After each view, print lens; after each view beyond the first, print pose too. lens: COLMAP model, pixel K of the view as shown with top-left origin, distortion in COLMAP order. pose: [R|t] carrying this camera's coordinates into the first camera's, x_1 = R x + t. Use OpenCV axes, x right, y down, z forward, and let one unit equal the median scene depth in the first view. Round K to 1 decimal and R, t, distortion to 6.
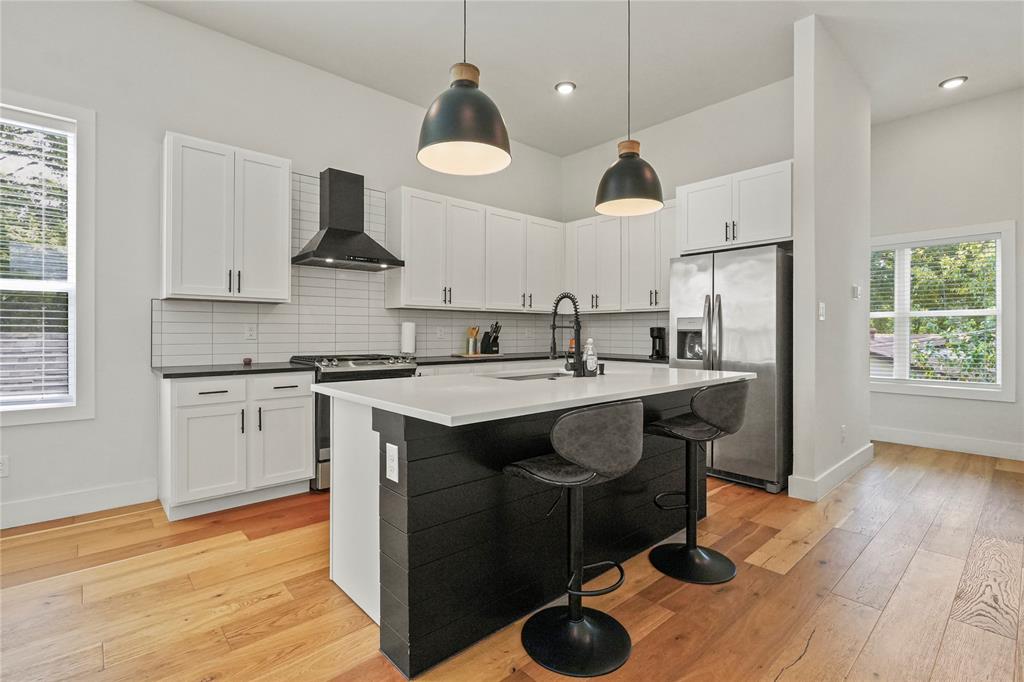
lens RADIAL K [[469.9, 0, 505.4], [0, 469.9, 329.7], [0, 0, 1]] dist [-0.000786, 0.000195]
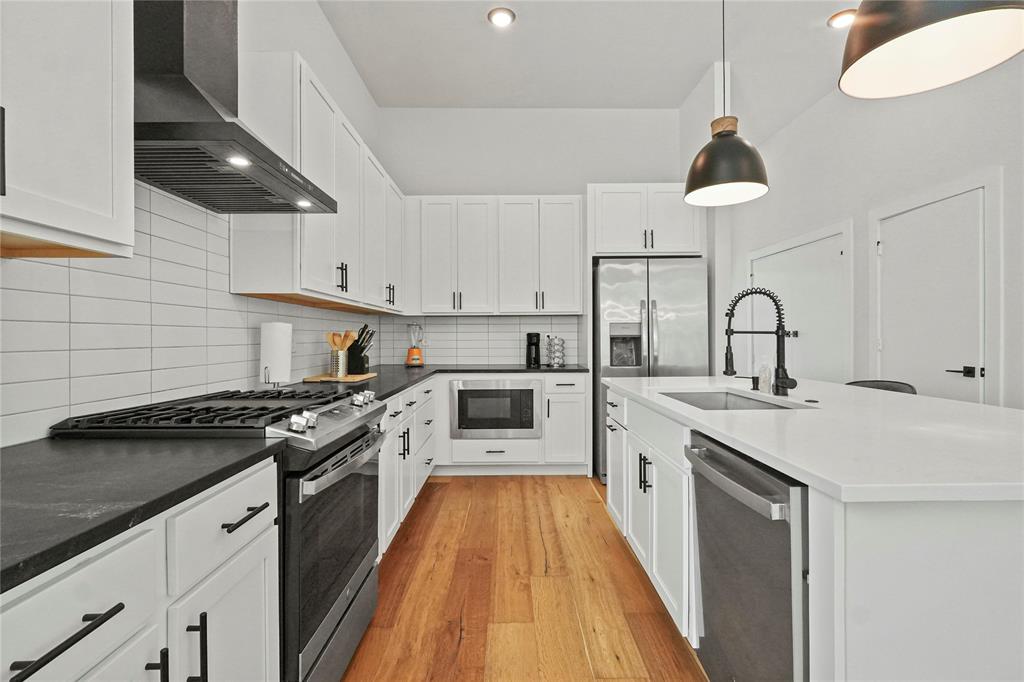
lens RADIAL K [[480.8, 0, 513.9], [0, 480.8, 321.4], [0, 0, 1]] dist [-0.000591, 0.000073]
pose [[0.646011, 0.018264, 0.763109, -0.490998], [0.004007, 0.999619, -0.027317, -0.002489], [-0.763317, 0.020704, 0.645692, 0.527446]]
